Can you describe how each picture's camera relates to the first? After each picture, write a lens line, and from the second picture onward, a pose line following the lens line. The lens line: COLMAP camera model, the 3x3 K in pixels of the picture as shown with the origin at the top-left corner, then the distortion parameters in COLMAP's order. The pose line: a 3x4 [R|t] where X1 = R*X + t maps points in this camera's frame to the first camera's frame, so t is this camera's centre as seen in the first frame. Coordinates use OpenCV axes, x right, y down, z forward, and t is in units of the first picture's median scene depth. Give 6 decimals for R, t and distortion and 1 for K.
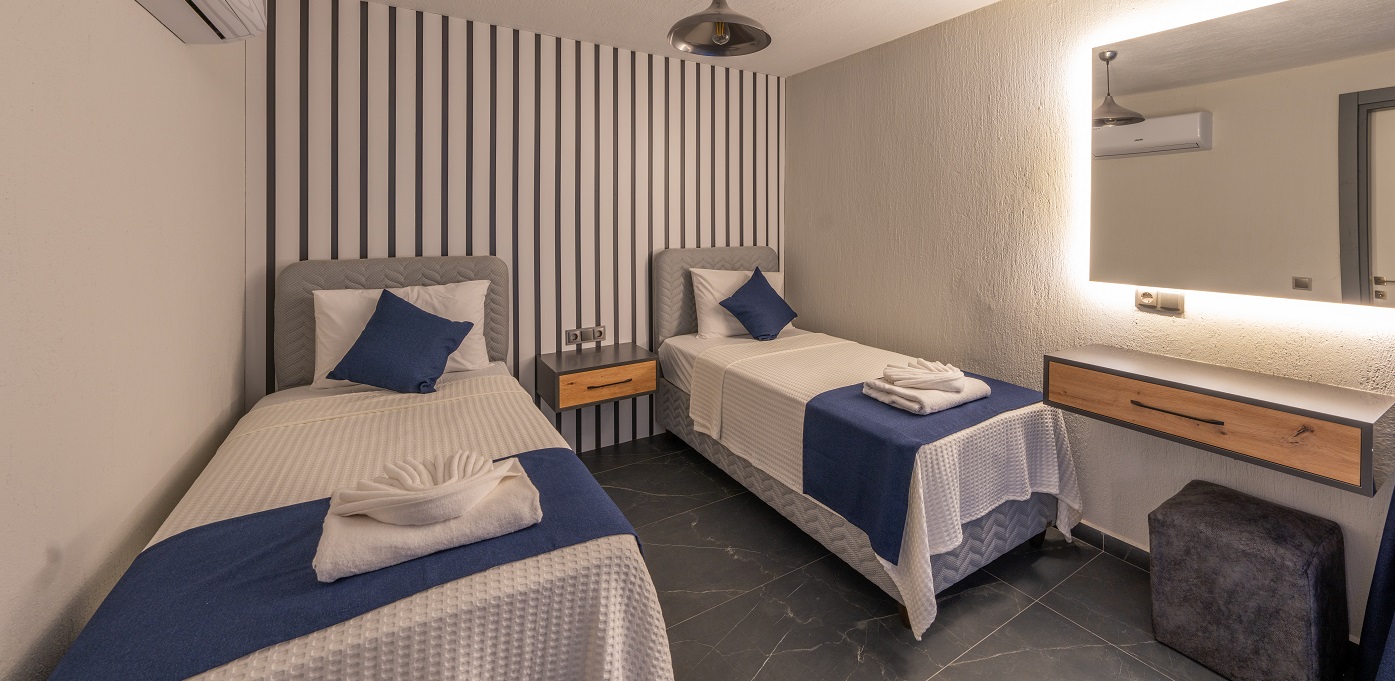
lens RADIAL K [[510.2, 0, 697.5], [0, 510.2, 340.5], [0, 0, 1]] dist [-0.000248, -0.000041]
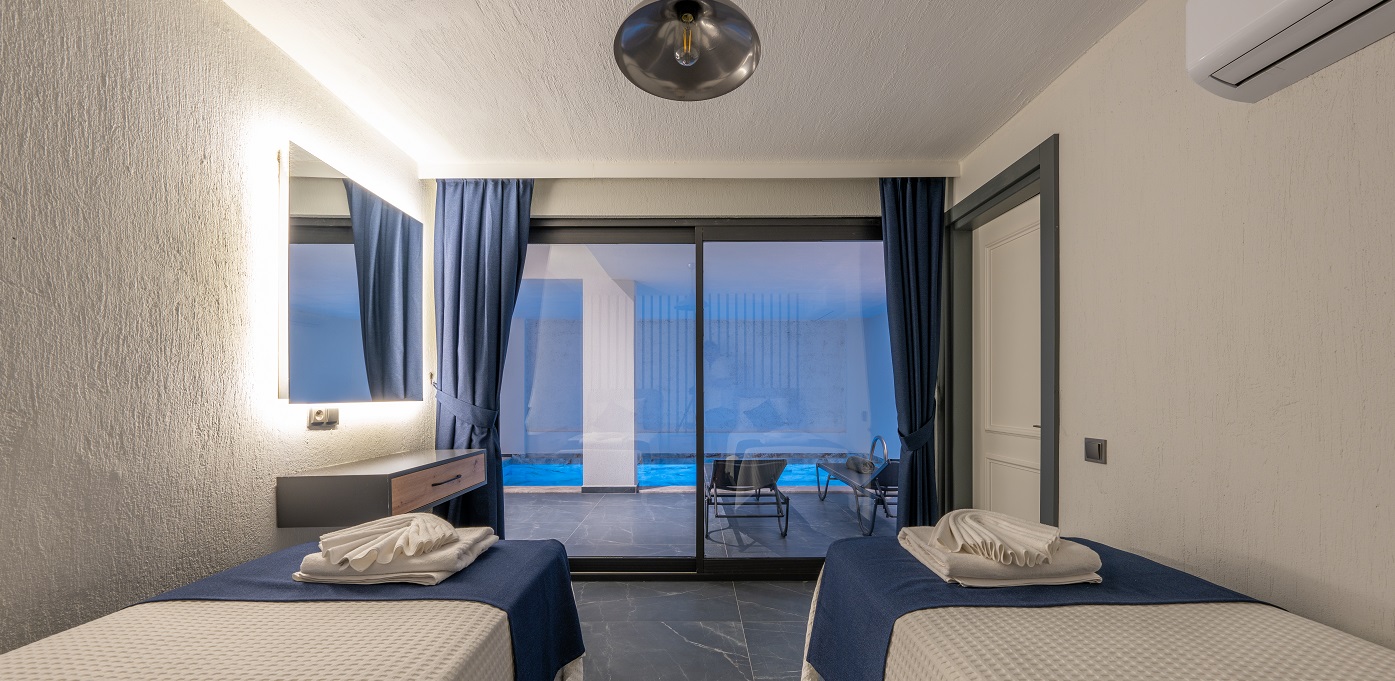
lens RADIAL K [[537.1, 0, 697.5], [0, 537.1, 340.5], [0, 0, 1]] dist [-0.000074, -0.000017]
pose [[-0.862439, -0.009962, 0.506064, -0.286187], [0.051385, 0.992918, 0.107116, -0.299265], [-0.503547, 0.118385, -0.855819, 1.487103]]
